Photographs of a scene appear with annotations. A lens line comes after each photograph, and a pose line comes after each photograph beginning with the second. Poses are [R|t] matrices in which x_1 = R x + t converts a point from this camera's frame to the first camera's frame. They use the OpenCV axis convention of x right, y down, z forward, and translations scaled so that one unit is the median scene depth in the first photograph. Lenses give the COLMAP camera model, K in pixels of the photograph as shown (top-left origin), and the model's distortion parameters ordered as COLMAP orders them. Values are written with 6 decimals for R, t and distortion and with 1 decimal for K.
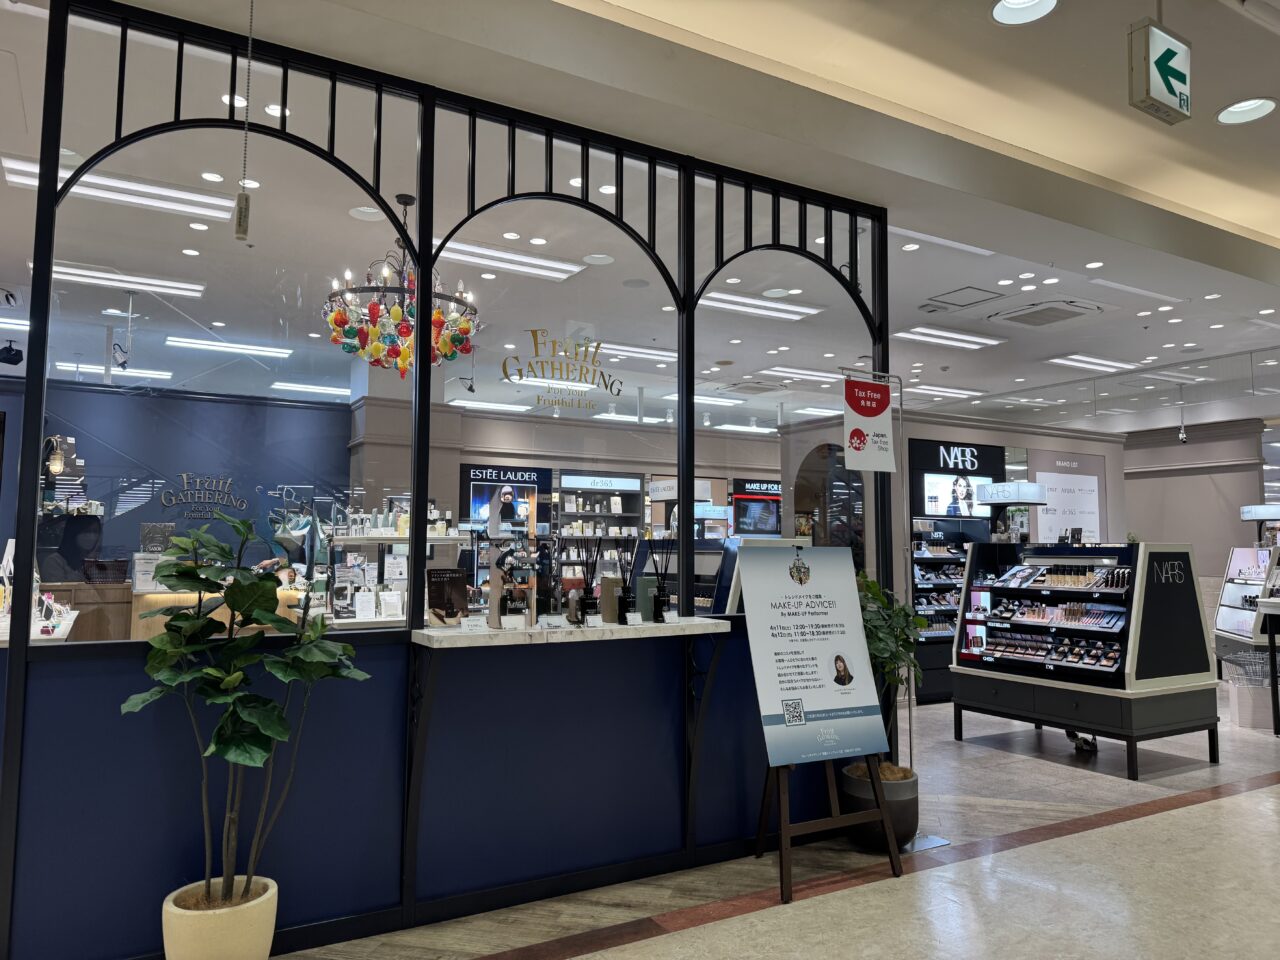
lens RADIAL K [[881.1, 0, 641.8], [0, 881.1, 478.1], [0, 0, 1]] dist [0.035298, -0.006323]
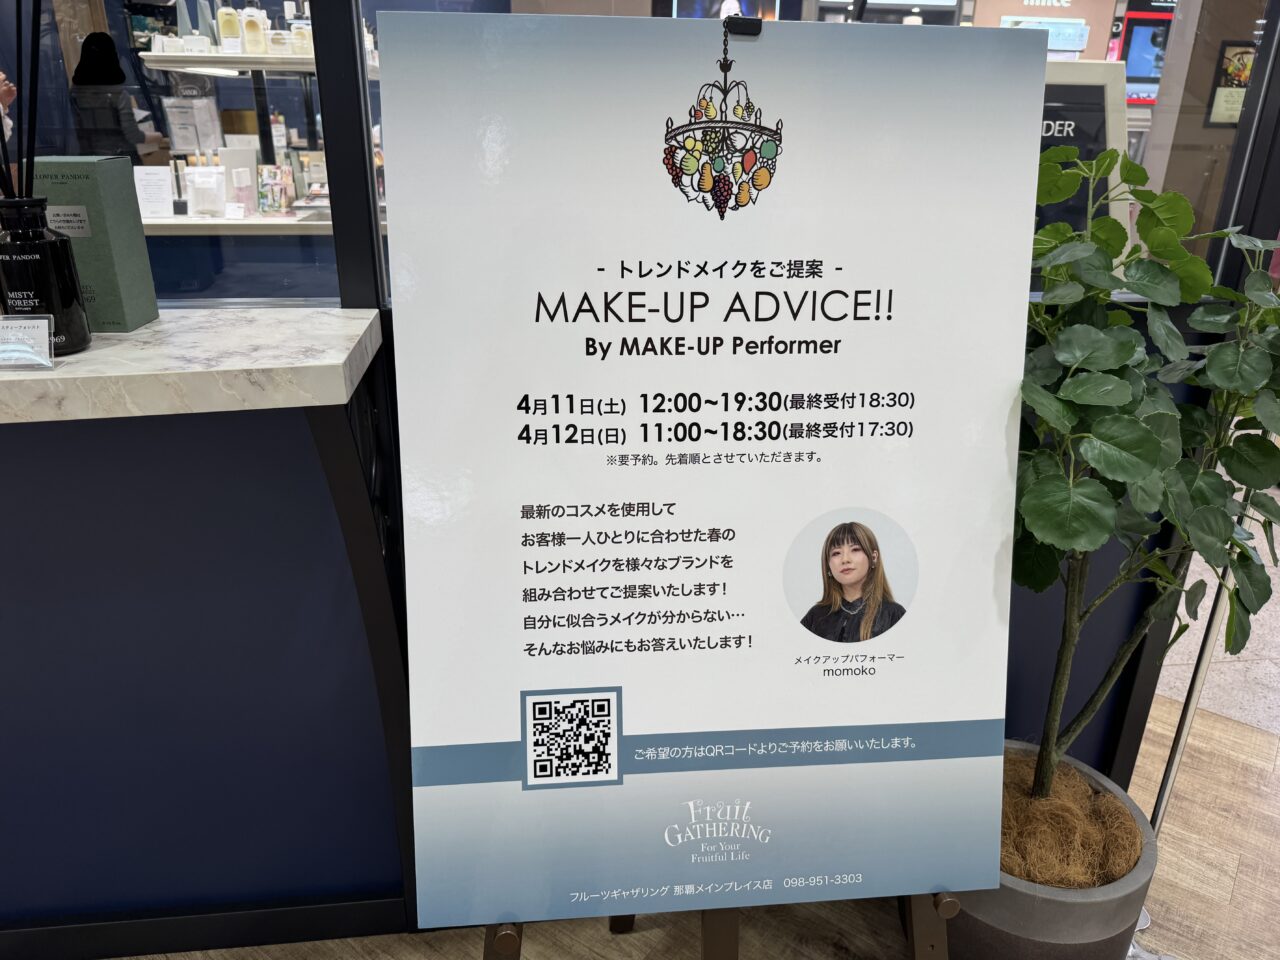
lens RADIAL K [[881.1, 0, 632.4], [0, 881.1, 479.2], [0, 0, 1]] dist [0.035298, -0.006323]
pose [[0.915057, 0.159538, -0.370430, 0.258377], [0.026491, 0.892685, 0.449903, 0.081119], [0.402453, -0.421499, 0.812631, 0.795619]]
